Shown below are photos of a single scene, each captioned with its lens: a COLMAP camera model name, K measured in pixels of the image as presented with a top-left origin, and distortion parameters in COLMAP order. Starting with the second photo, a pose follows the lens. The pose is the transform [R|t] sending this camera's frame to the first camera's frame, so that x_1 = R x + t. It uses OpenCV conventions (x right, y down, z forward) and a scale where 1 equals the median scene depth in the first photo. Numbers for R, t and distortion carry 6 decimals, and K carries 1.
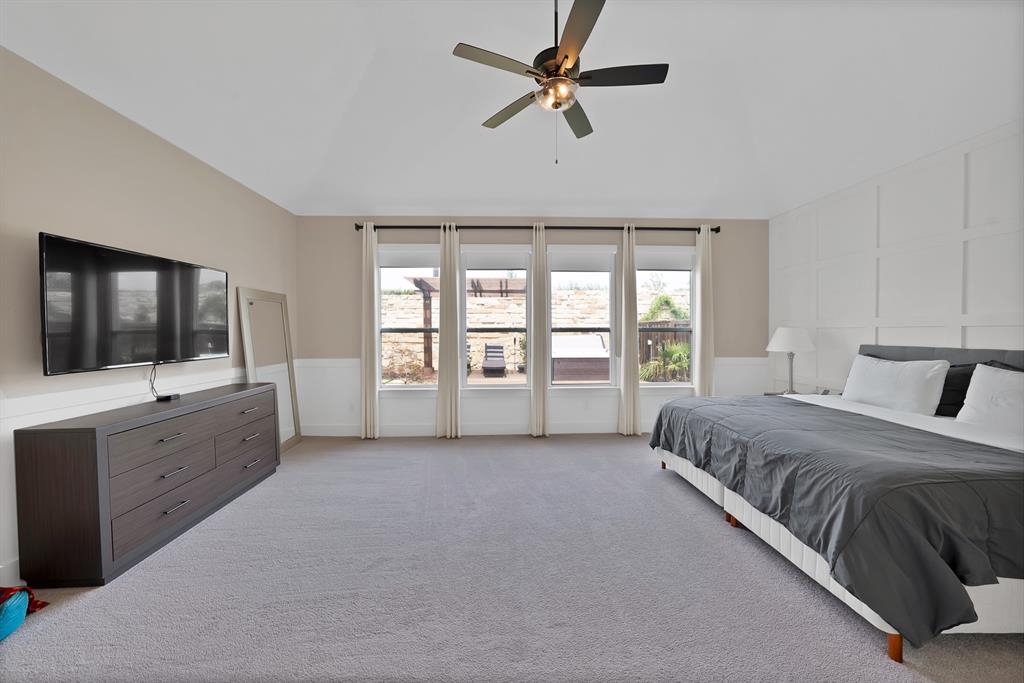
lens RADIAL K [[360.5, 0, 512.0], [0, 360.5, 341.5], [0, 0, 1]] dist [-0.019612, 0.000026]
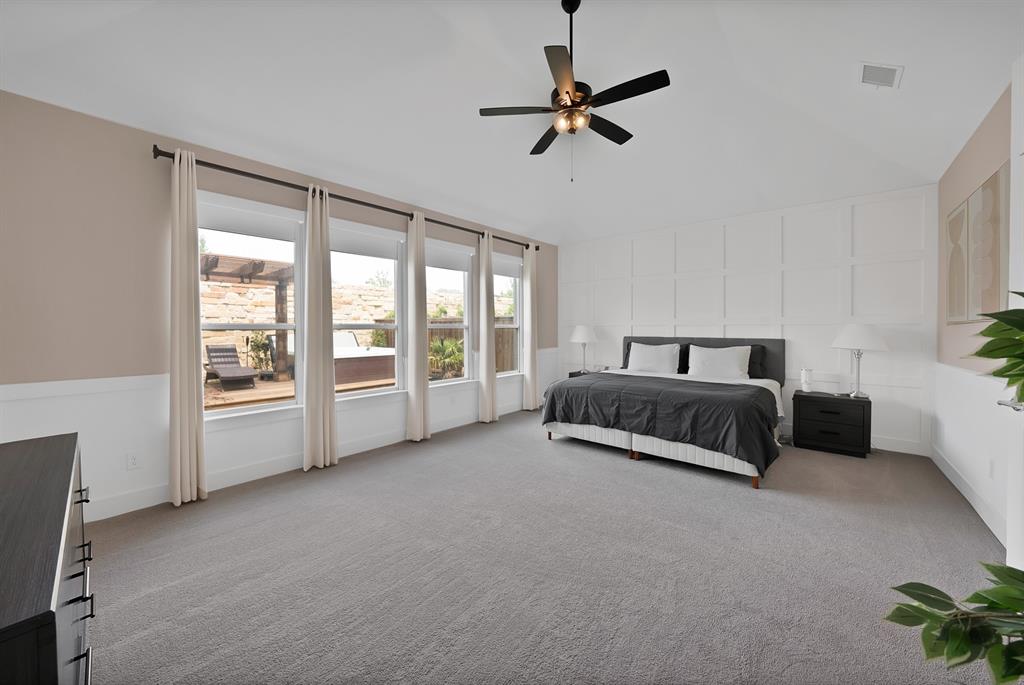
lens RADIAL K [[364.4, 0, 511.1], [0, 364.4, 336.8], [0, 0, 1]] dist [-0.021941, -0.000003]
pose [[0.699675, -0.018032, 0.714234, -0.643167], [0.021083, 0.999767, 0.004588, -0.007696], [-0.714150, 0.011848, 0.699892, 0.253414]]
